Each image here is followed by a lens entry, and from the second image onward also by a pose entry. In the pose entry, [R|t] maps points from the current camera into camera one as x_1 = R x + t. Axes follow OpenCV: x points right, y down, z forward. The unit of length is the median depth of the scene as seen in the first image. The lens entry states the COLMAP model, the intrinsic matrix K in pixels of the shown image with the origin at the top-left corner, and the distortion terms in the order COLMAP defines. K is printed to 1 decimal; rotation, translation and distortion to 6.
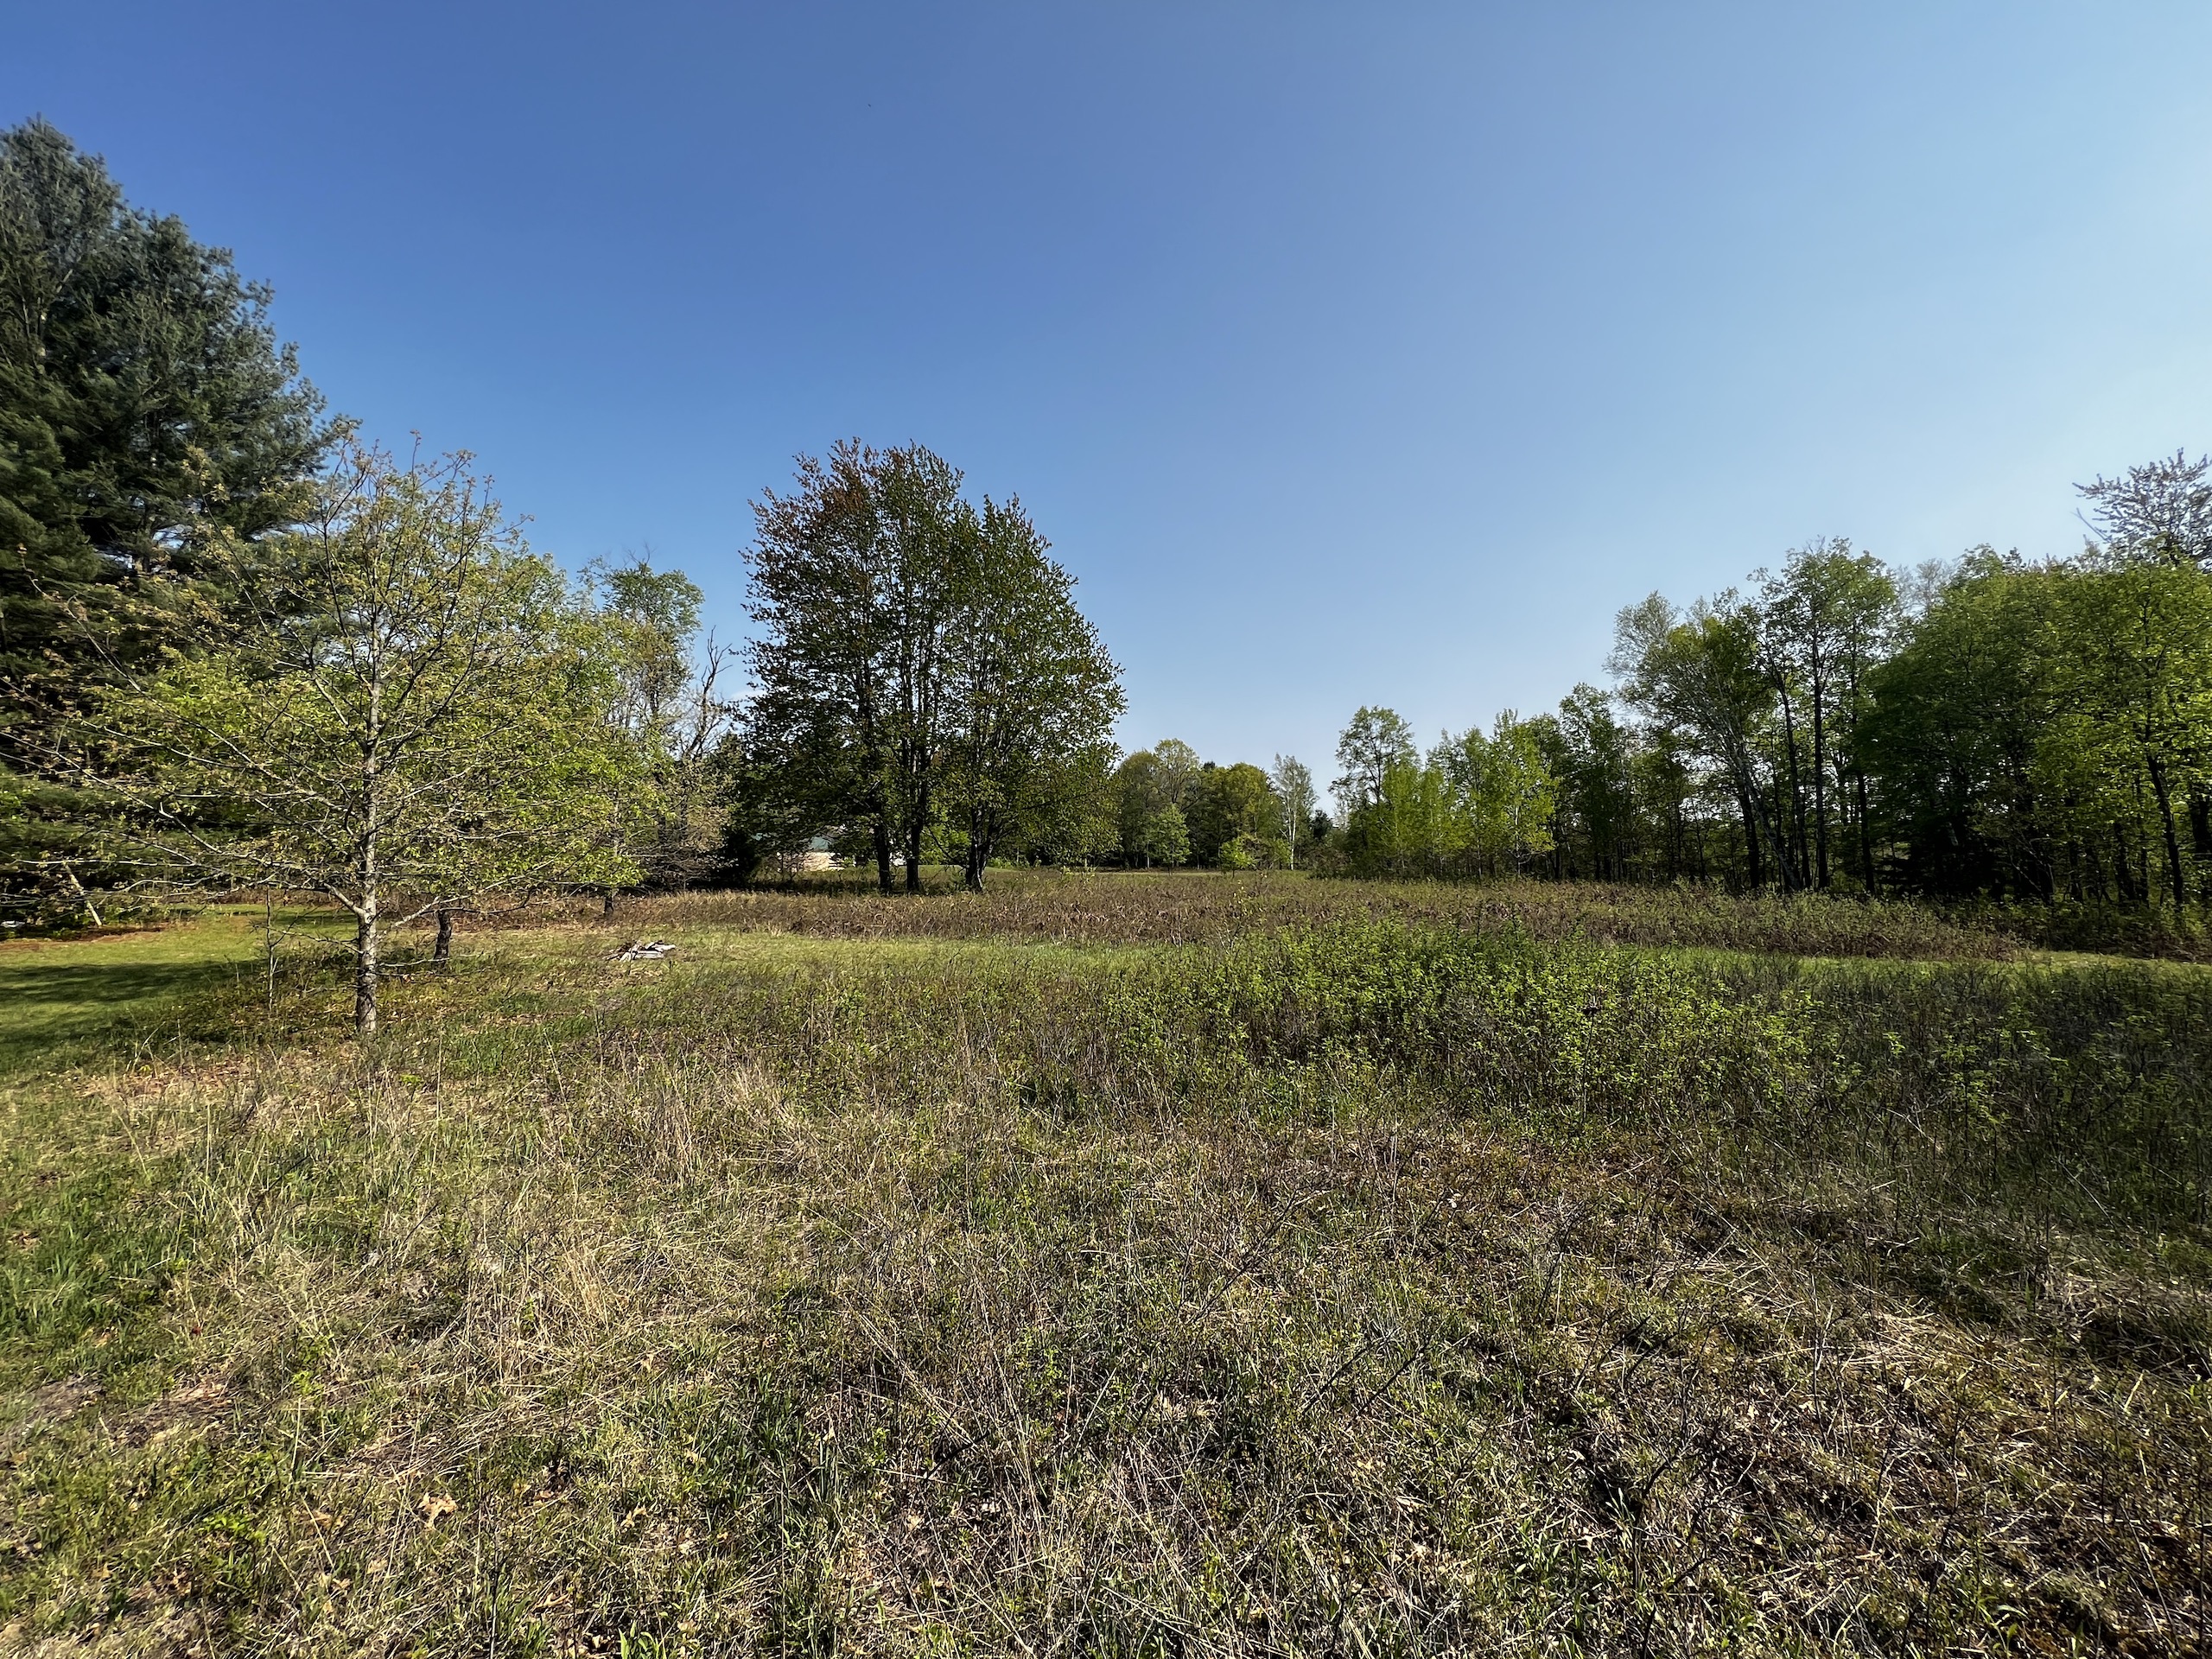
lens RADIAL K [[886.7, 0, 1103.7], [0, 886.7, 826.4], [0, 0, 1]] dist [0.000003, 0.000433]
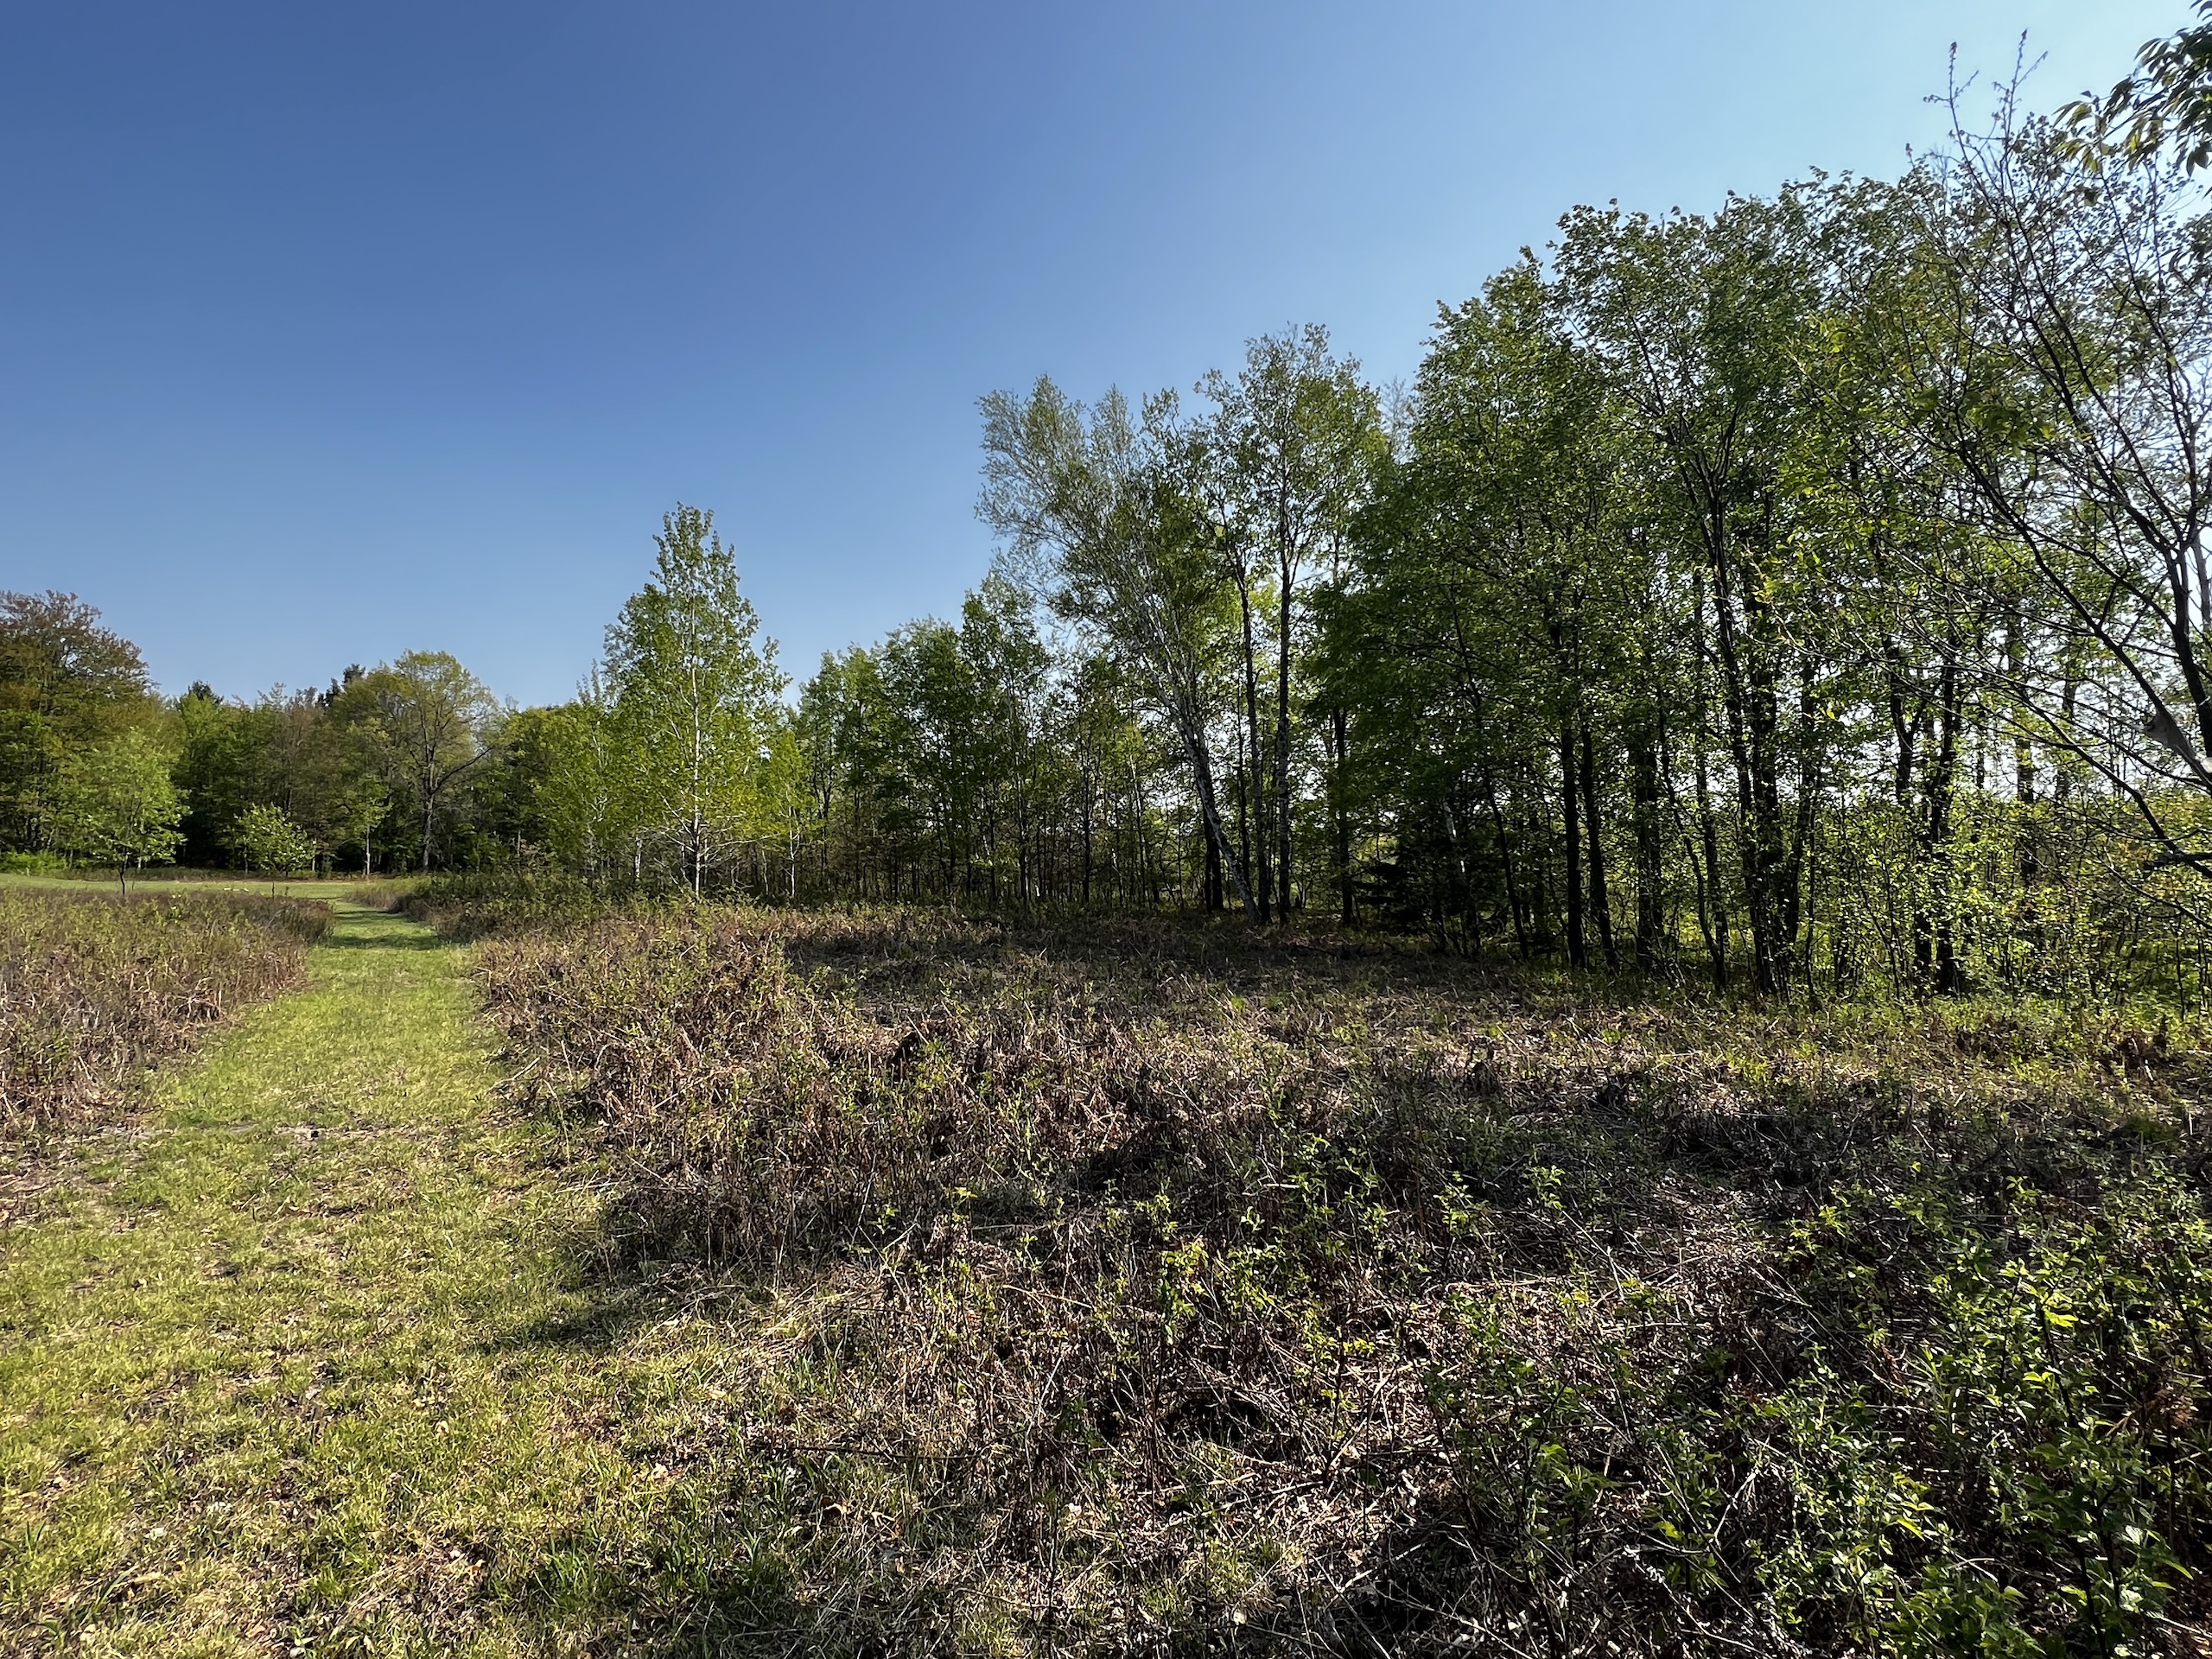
lens RADIAL K [[1100.3, 0, 1113.7], [0, 1100.3, 831.1], [0, 0, 1]] dist [-0.001404, -0.000030]
pose [[0.879069, 0.016795, 0.476399, 0.922747], [-0.022690, 0.999721, 0.006624, 0.039835], [-0.476155, -0.016632, 0.879204, 1.035832]]
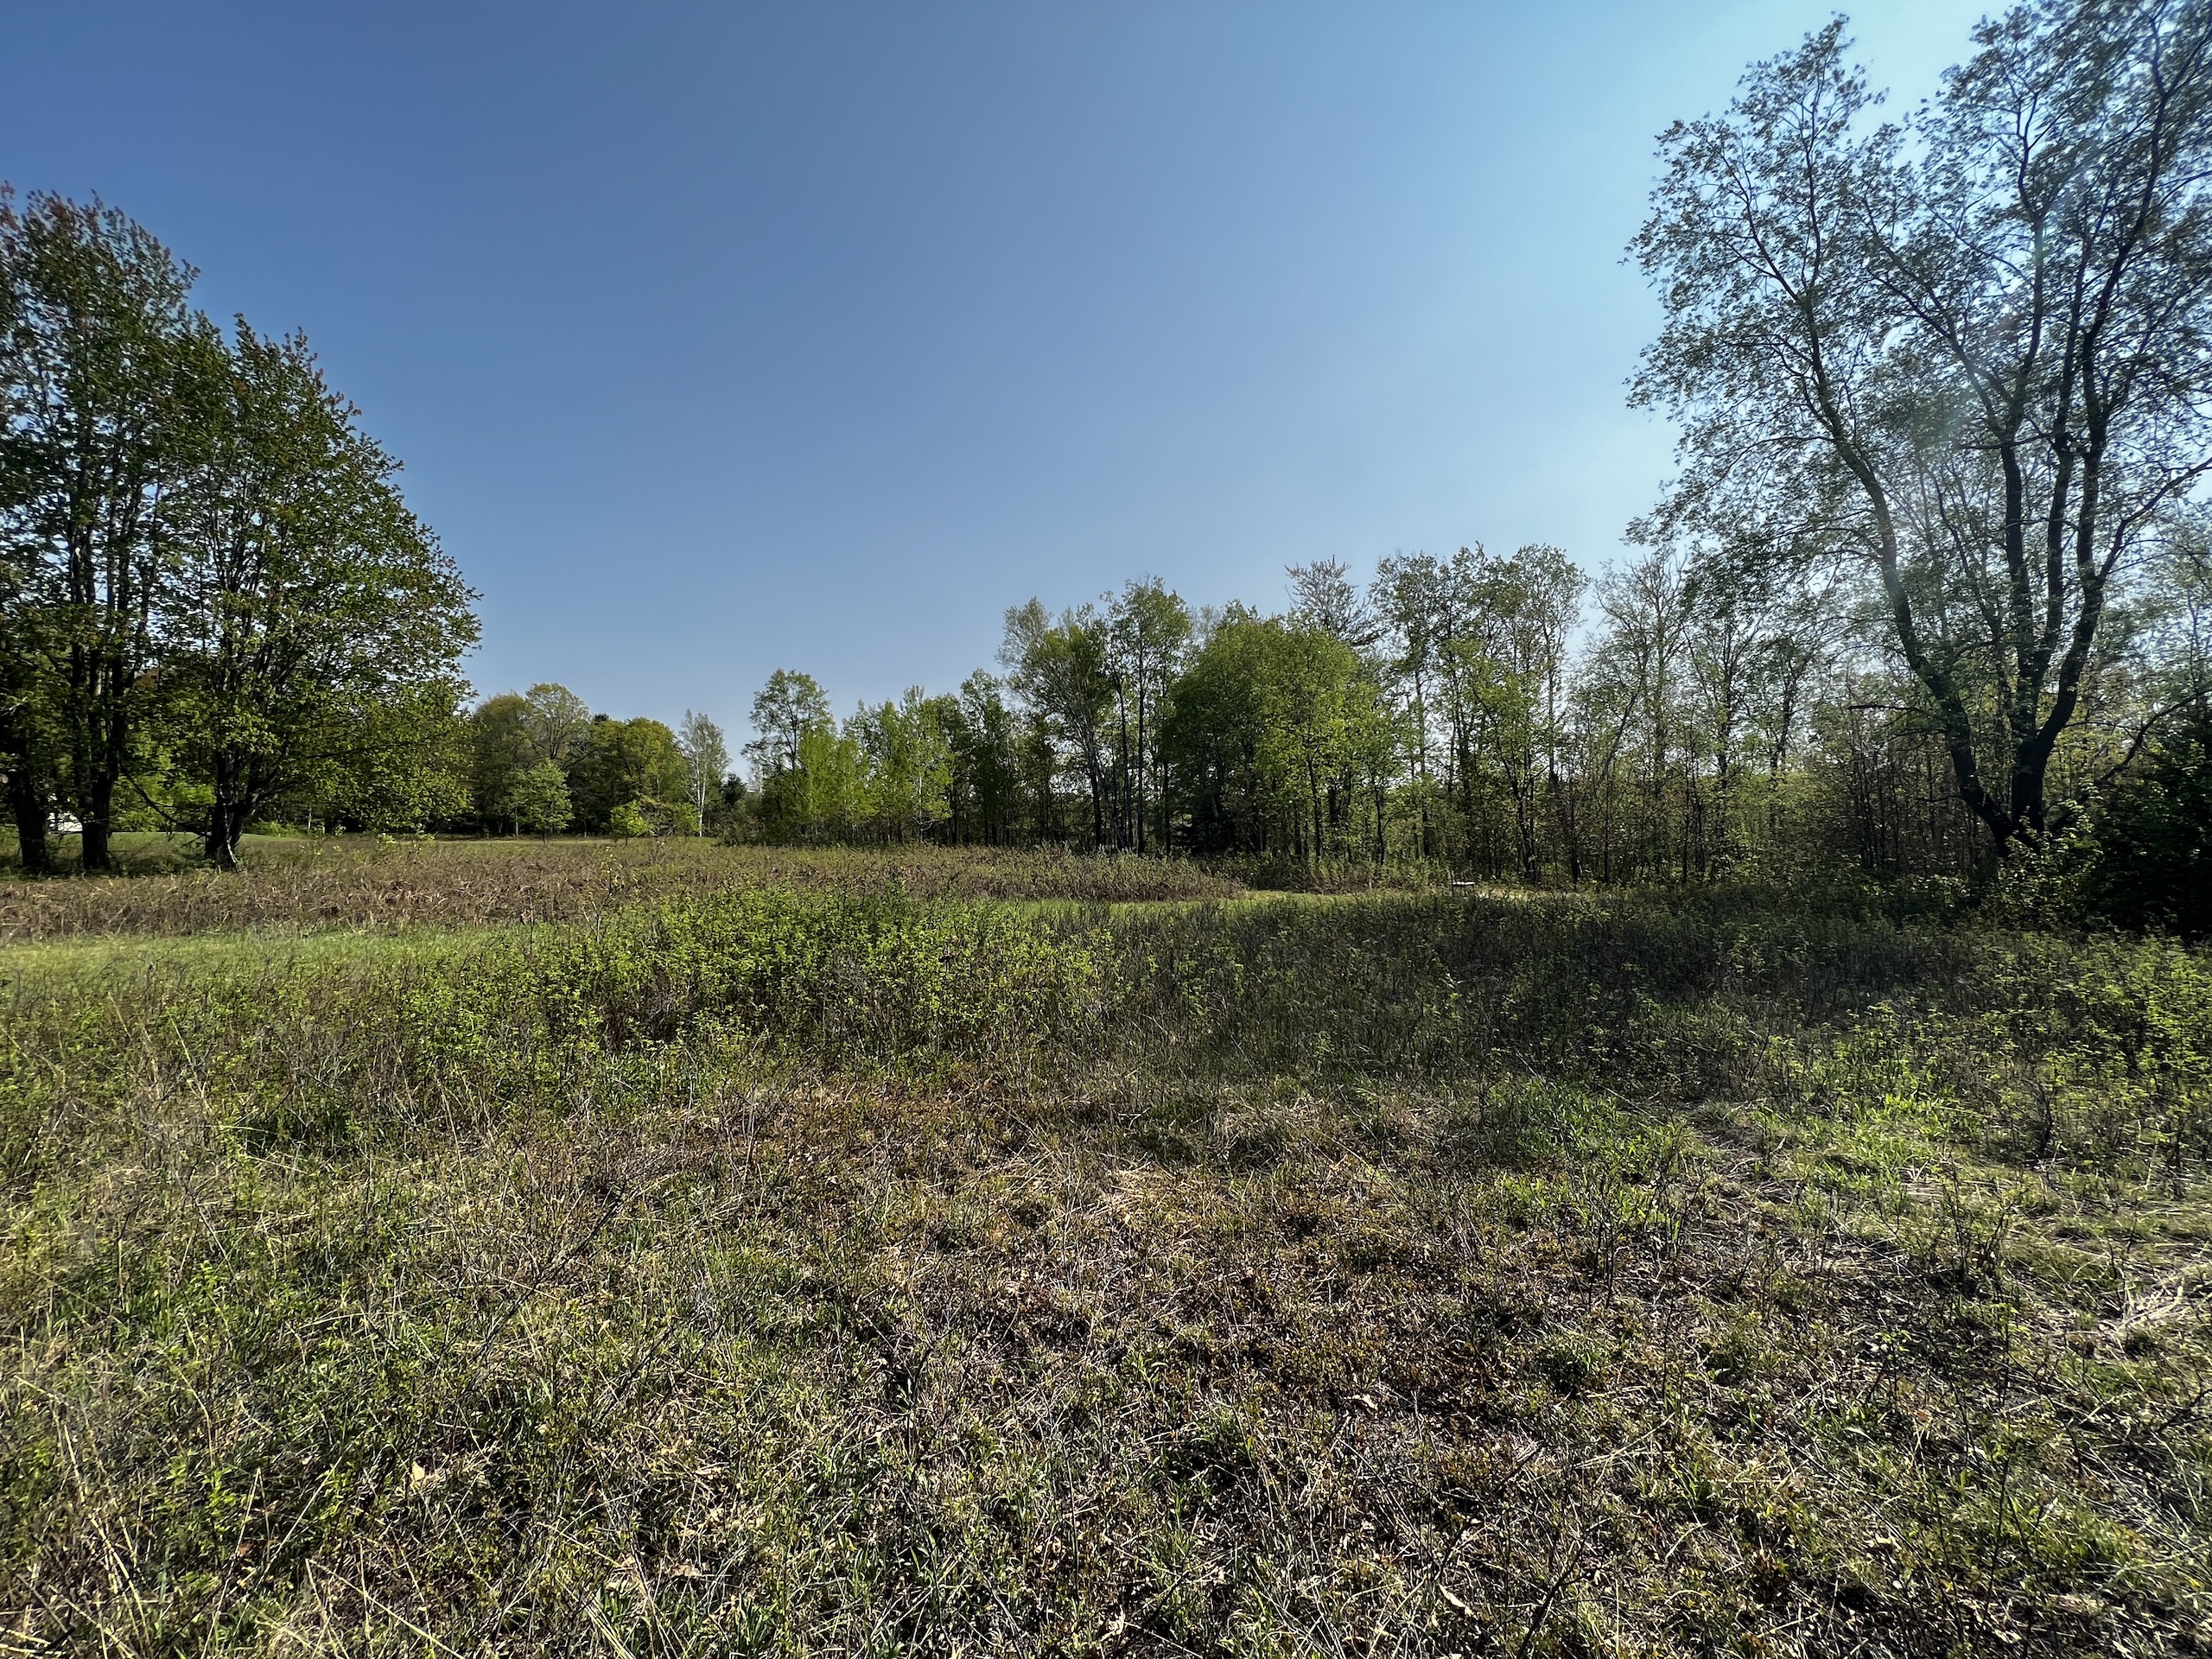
lens RADIAL K [[886.7, 0, 1101.5], [0, 886.7, 826.7], [0, 0, 1]] dist [0.000003, 0.000433]
pose [[0.807623, 0.002960, 0.589691, 0.018916], [-0.025098, 0.999254, 0.029357, 0.001346], [-0.589164, -0.038509, 0.807095, -0.003923]]
